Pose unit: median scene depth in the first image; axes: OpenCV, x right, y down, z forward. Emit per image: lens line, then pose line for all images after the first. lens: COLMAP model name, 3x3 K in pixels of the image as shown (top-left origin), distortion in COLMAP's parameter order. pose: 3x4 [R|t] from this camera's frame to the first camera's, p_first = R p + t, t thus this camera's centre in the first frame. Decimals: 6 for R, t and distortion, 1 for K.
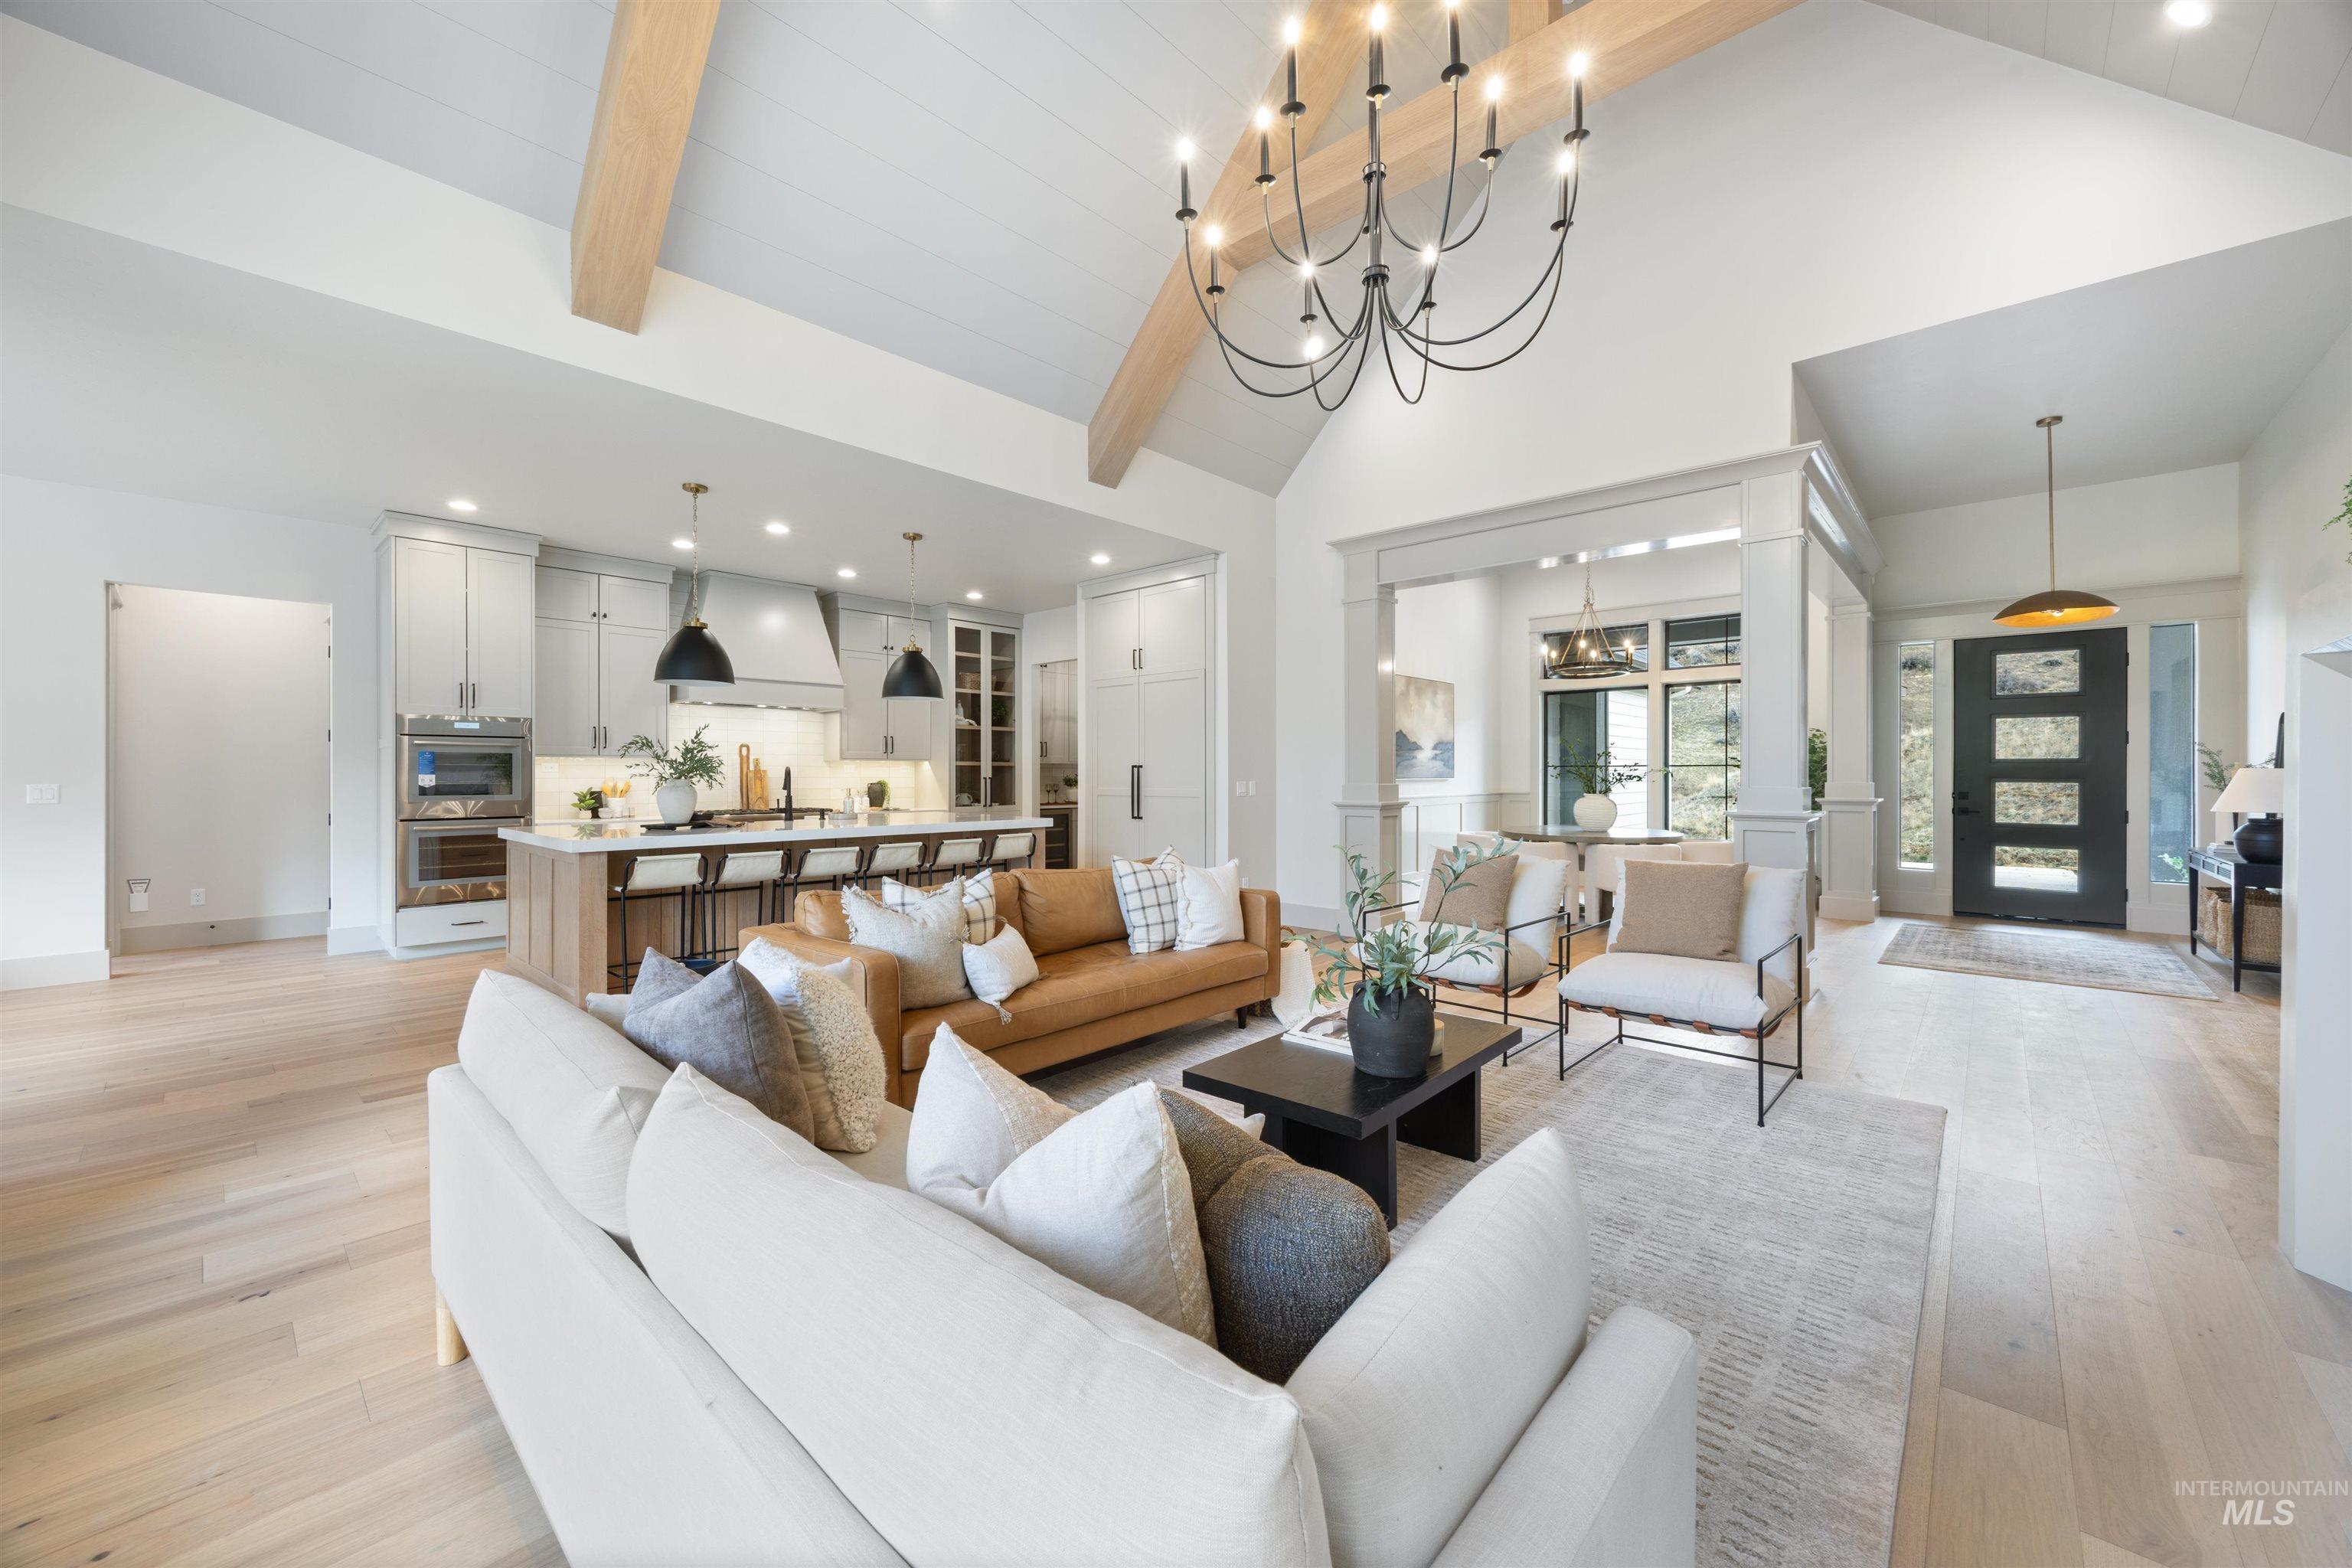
lens RADIAL K [[891.2, 0, 1148.6], [0, 891.2, 789.6], [0, 0, 1]] dist [-0.000347, 0.000024]
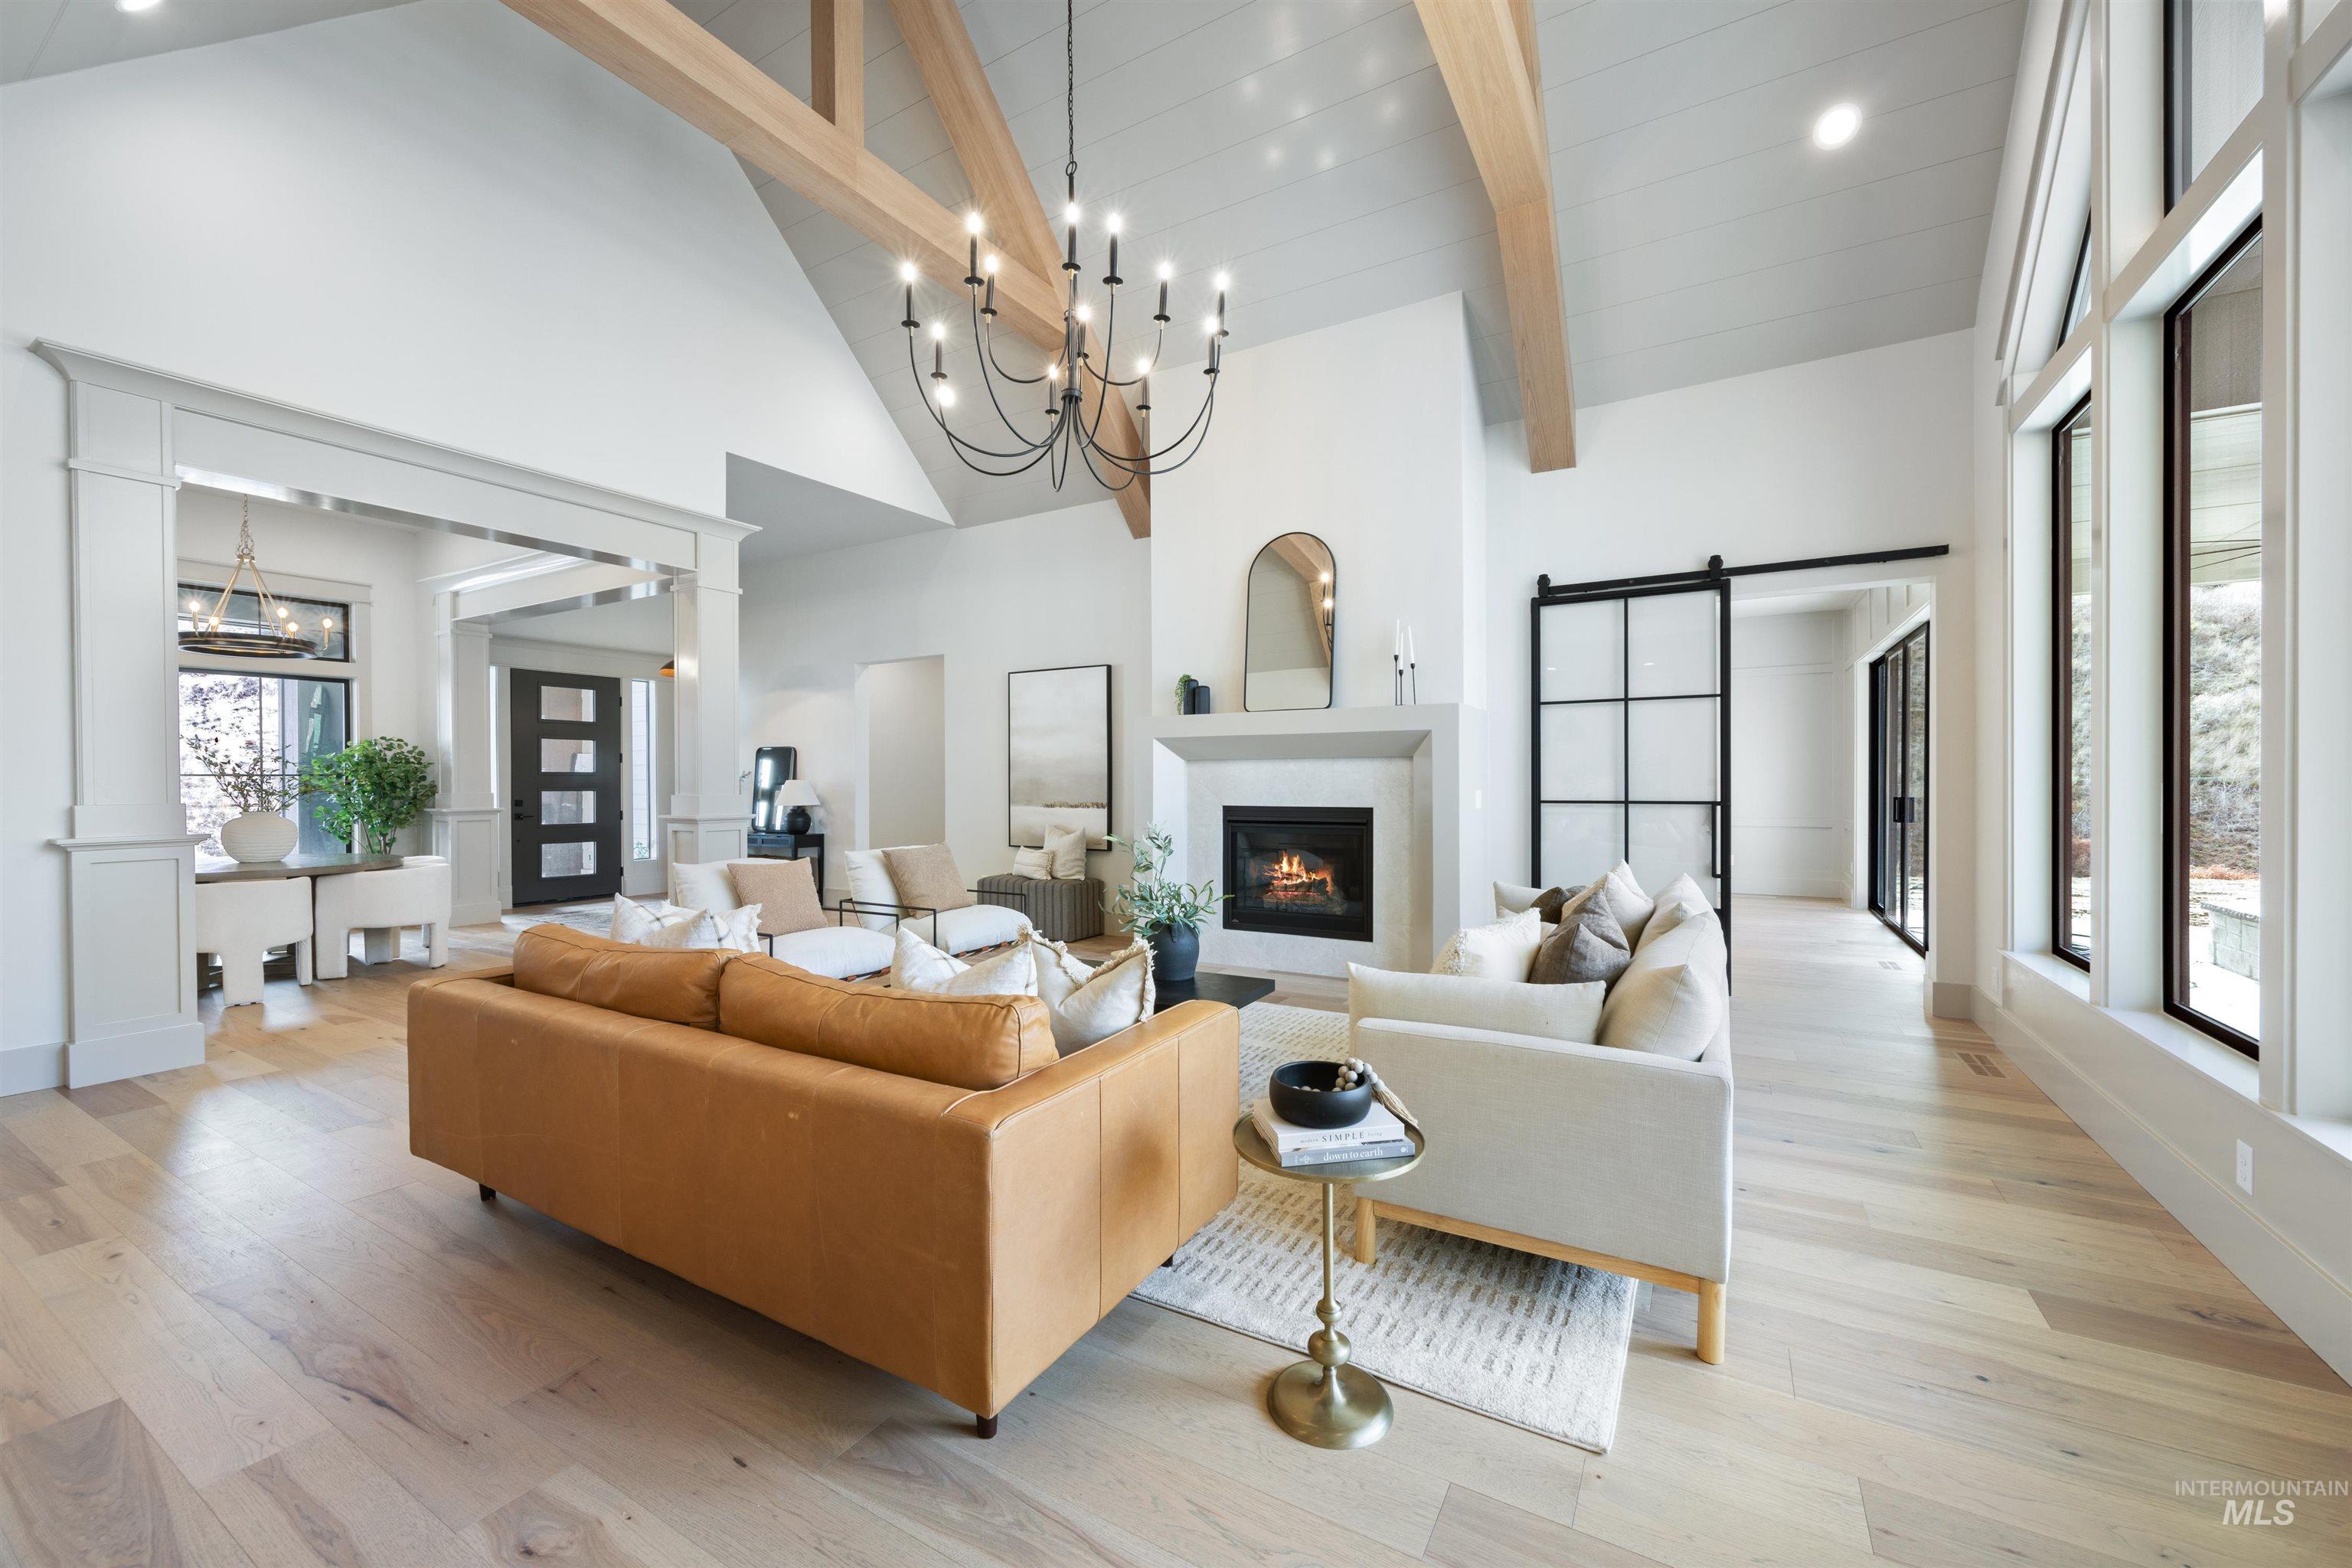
lens RADIAL K [[891.2, 0, 1148.6], [0, 891.2, 789.6], [0, 0, 1]] dist [-0.000347, 0.000024]
pose [[-0.186535, -0.001513, 0.982447, -0.407980], [0.030241, 0.999516, 0.007281, 0.005671], [-0.981983, 0.031069, -0.186399, 0.432521]]
